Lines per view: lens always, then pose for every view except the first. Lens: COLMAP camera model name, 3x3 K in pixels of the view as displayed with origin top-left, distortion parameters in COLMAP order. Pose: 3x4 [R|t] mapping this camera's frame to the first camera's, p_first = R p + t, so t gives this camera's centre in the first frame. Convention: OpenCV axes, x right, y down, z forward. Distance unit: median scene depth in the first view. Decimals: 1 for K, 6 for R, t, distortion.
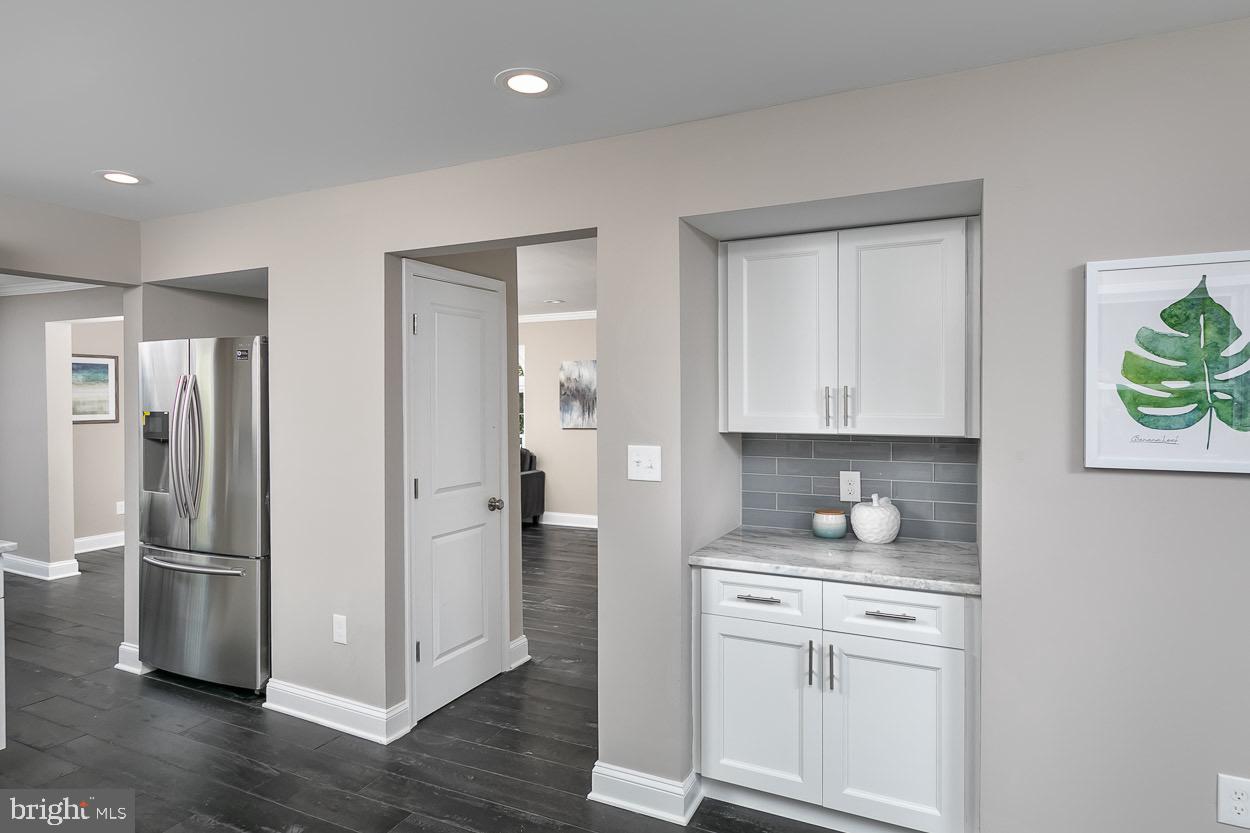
lens RADIAL K [[666.3, 0, 625.6], [0, 666.3, 412.3], [0, 0, 1]] dist [-0.003164, -0.001592]
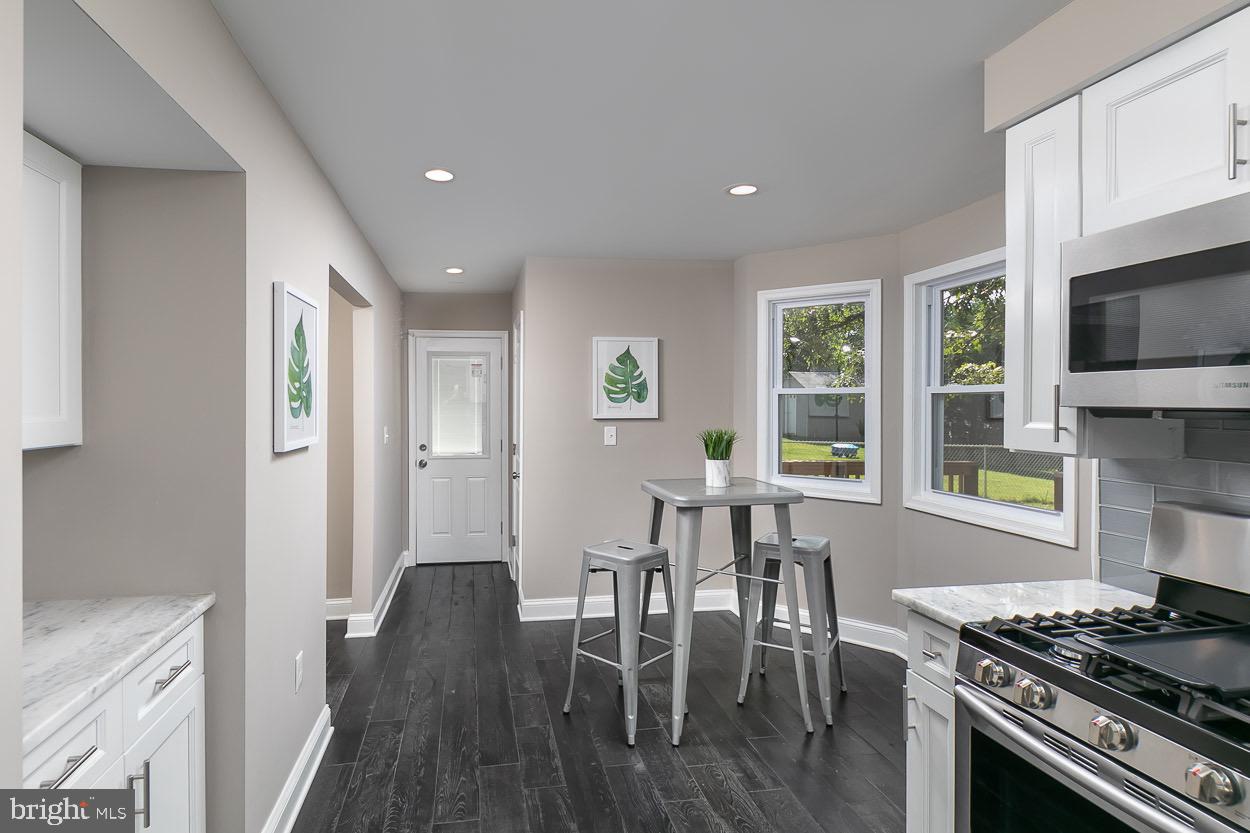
lens RADIAL K [[666.3, 0, 622.6], [0, 666.3, 410.9], [0, 0, 1]] dist [-0.003164, -0.001592]
pose [[0.740681, -0.005438, 0.671834, -0.949324], [0.012679, 0.999902, -0.005885, 0.074273], [-0.671737, 0.012877, 0.740678, -0.966433]]
